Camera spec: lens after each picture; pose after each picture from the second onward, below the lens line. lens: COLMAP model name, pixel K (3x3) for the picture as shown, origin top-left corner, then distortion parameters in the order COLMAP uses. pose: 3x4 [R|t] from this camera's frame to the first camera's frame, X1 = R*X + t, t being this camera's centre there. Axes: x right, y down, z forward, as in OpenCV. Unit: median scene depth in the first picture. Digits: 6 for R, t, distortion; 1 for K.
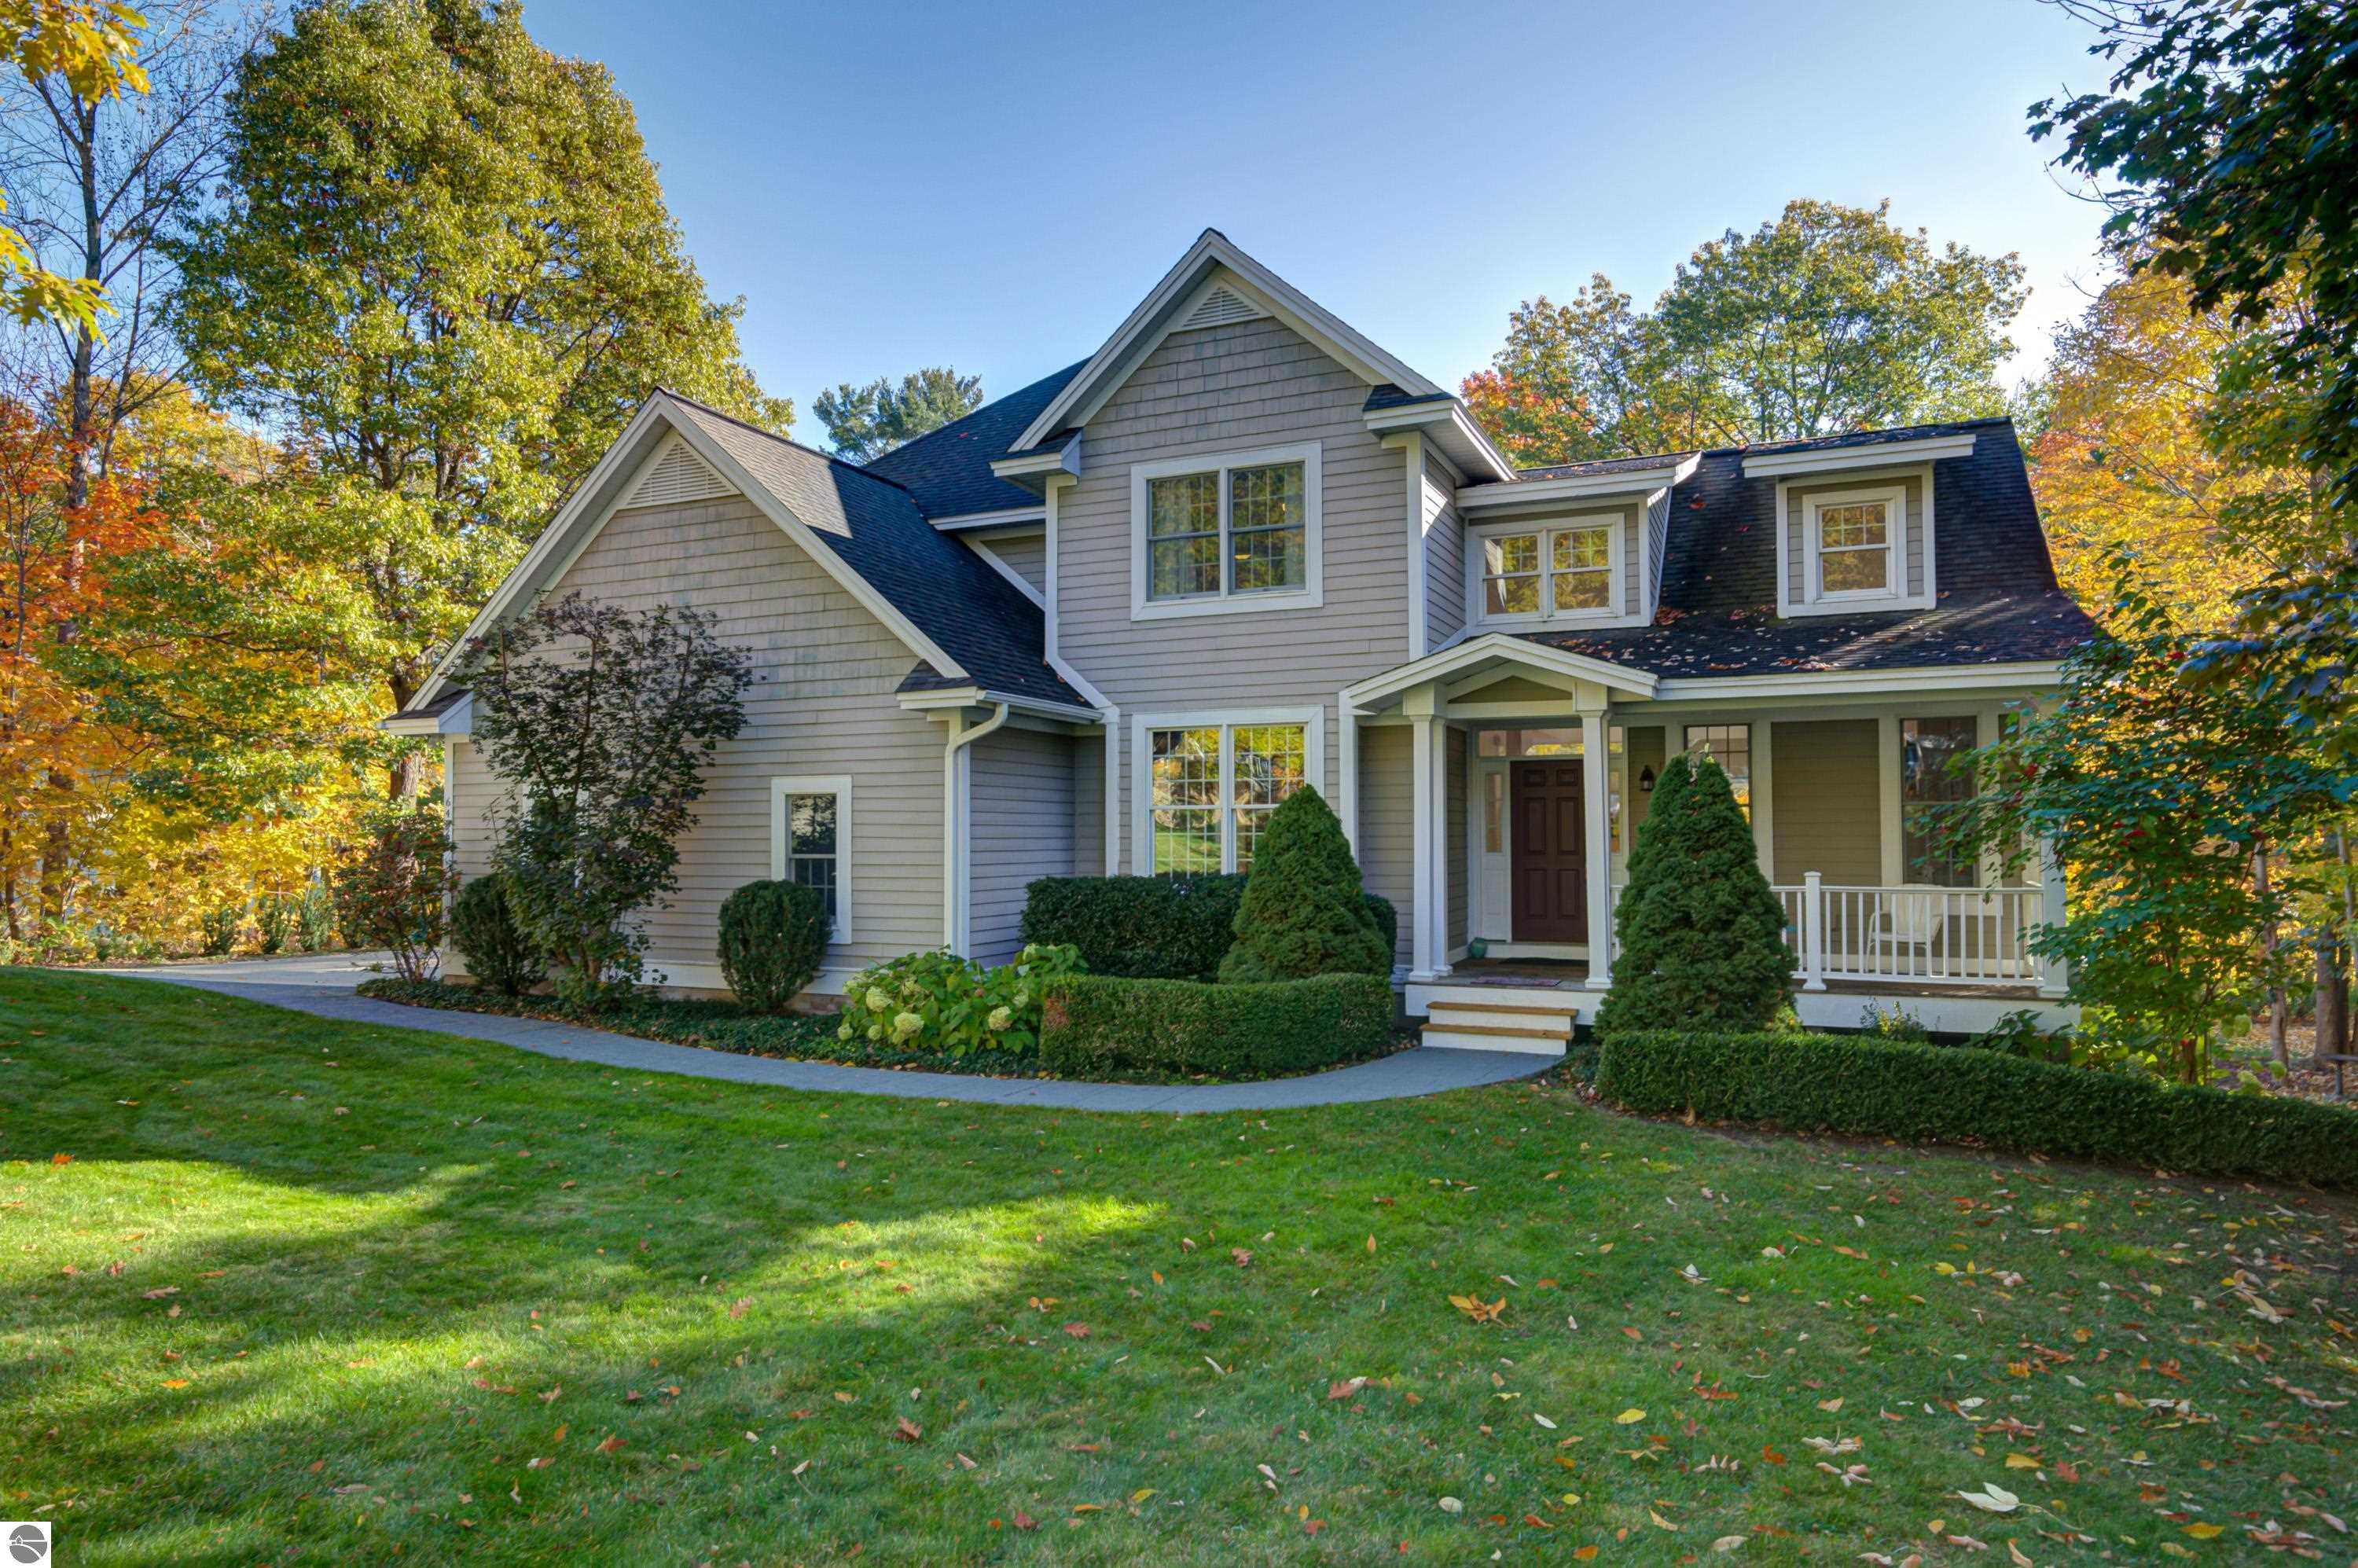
lens RADIAL K [[1382.0, 0, 1179.0], [0, 1382.0, 784.0], [0, 0, 1]] dist [0.015496, -0.009254]
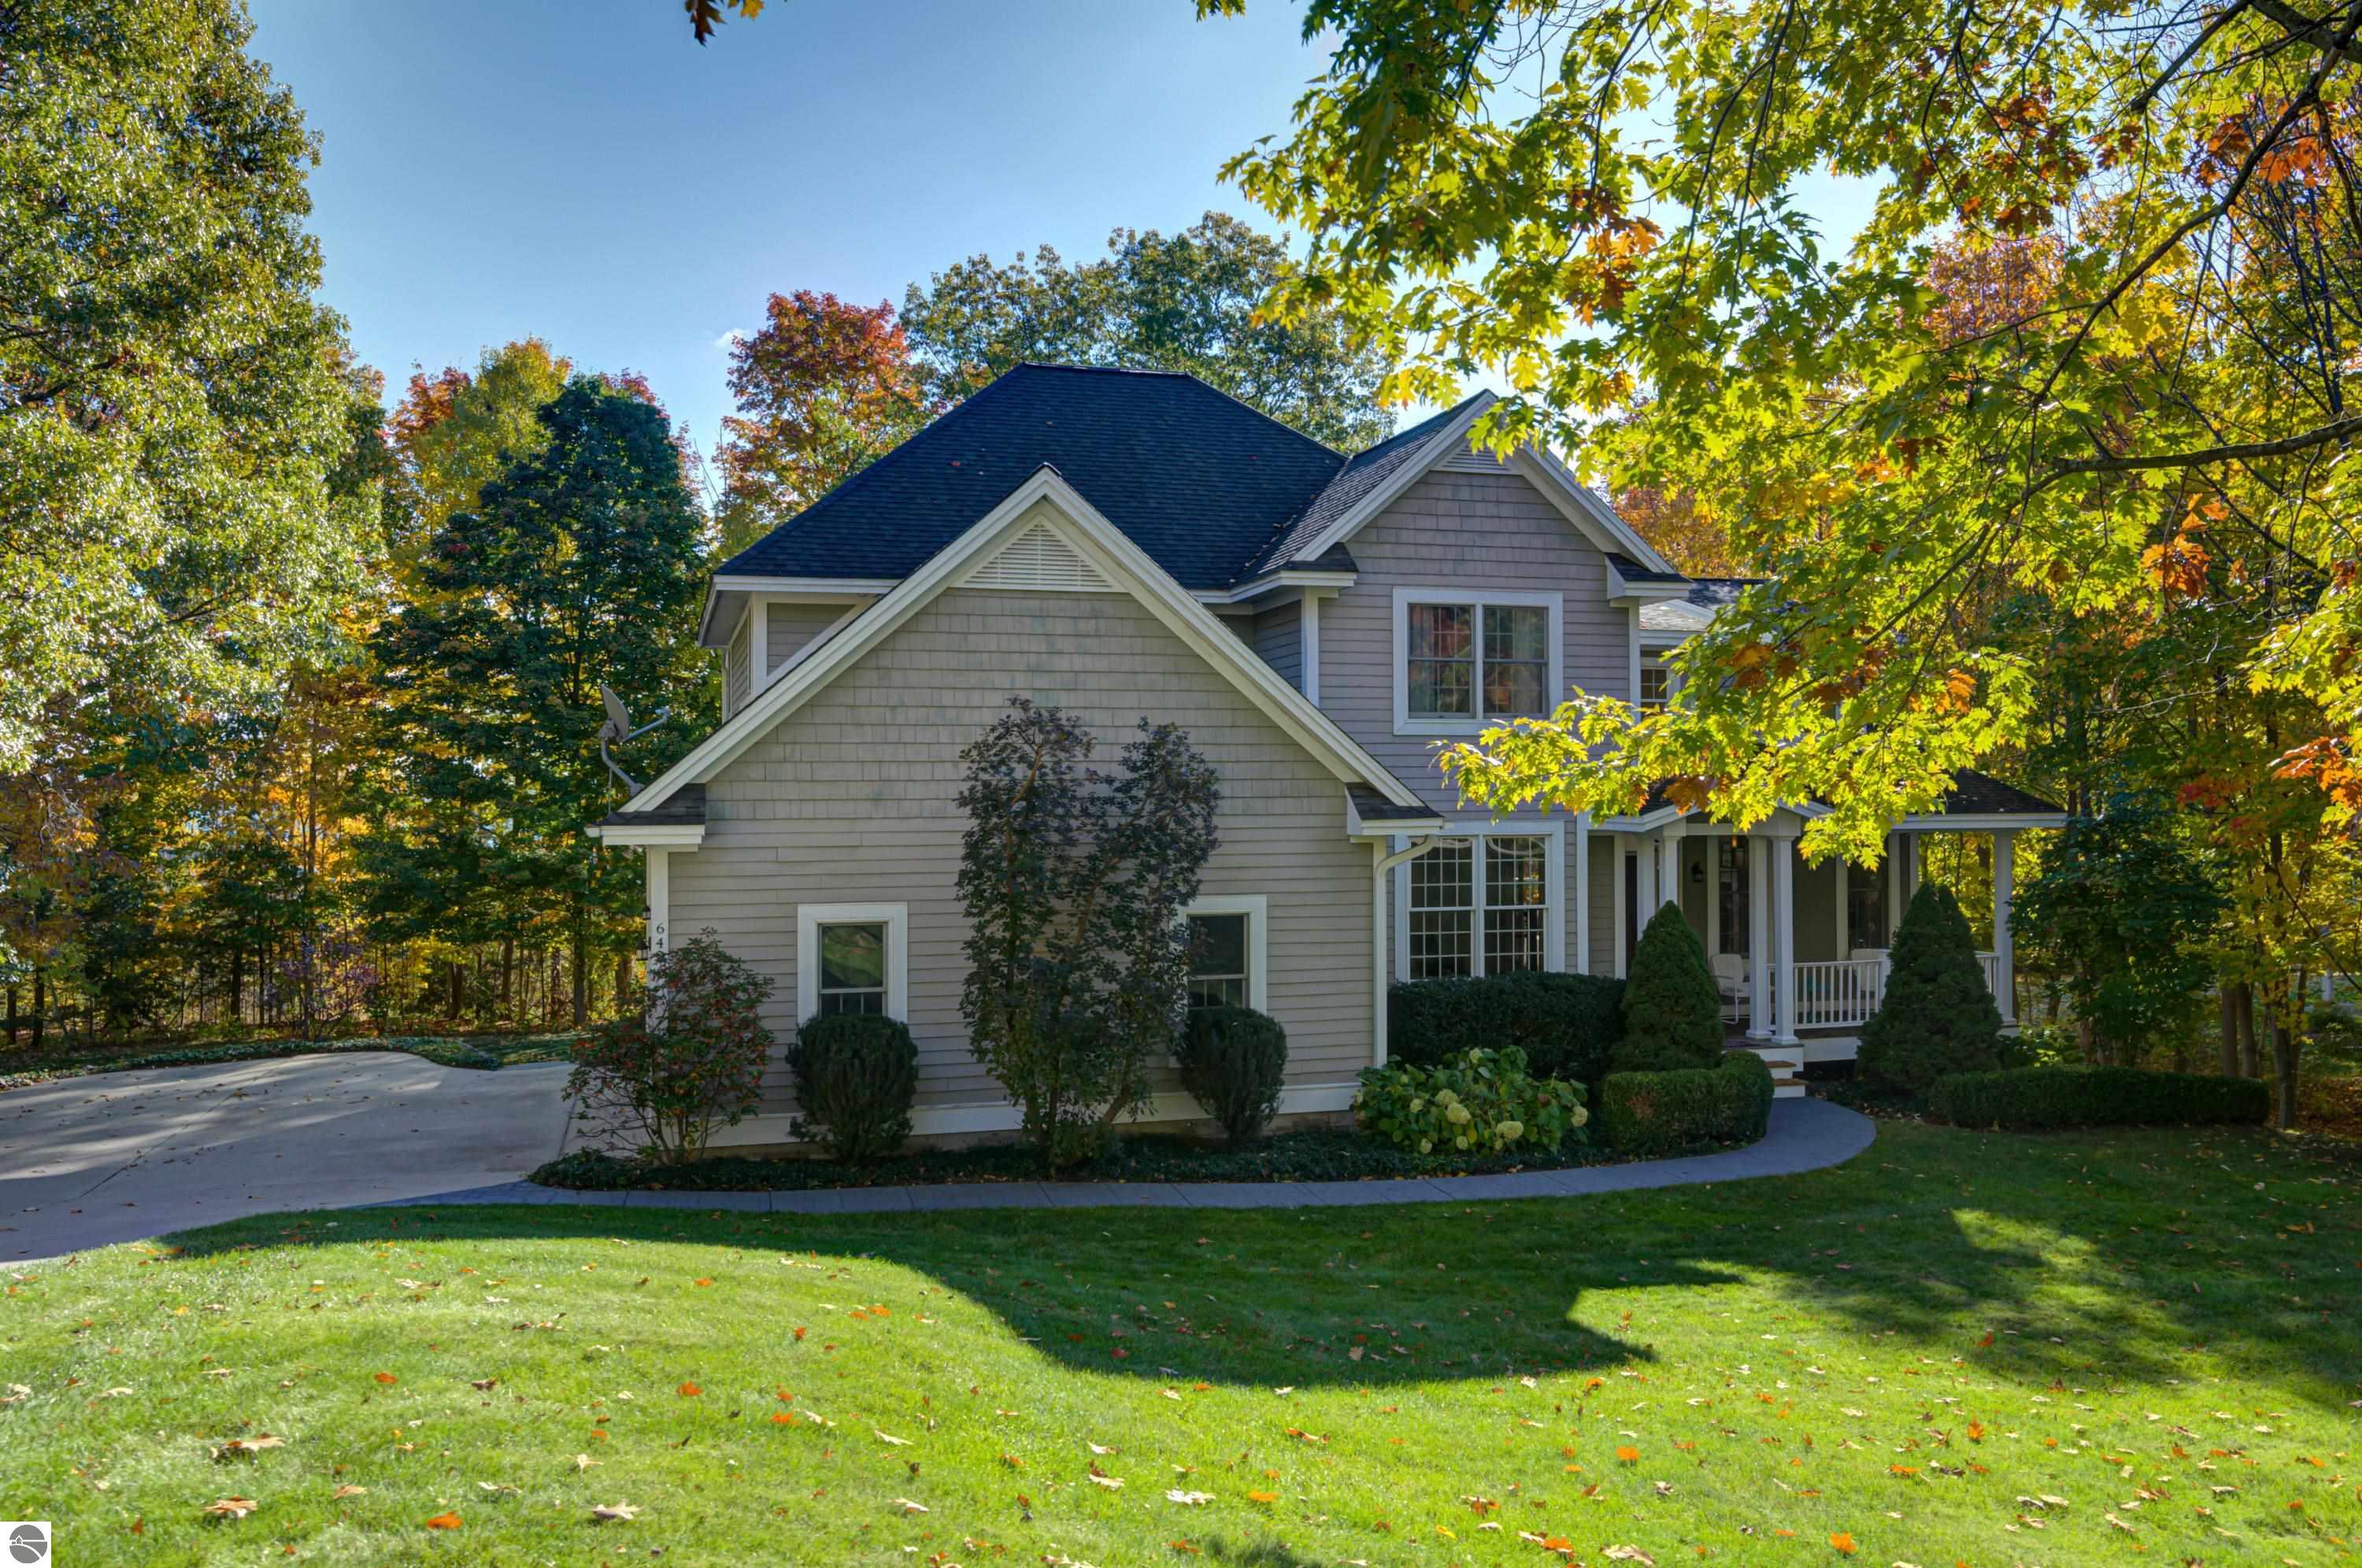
lens RADIAL K [[1835.1, 0, 1181.0], [0, 1835.1, 784.0], [0, 0, 1]] dist [0.006938, 0.002580]
pose [[0.752246, 0.001265, 0.658881, -1.166520], [-0.023038, 0.999437, 0.024385, -0.118506], [-0.658479, -0.033523, 0.751852, 0.046833]]
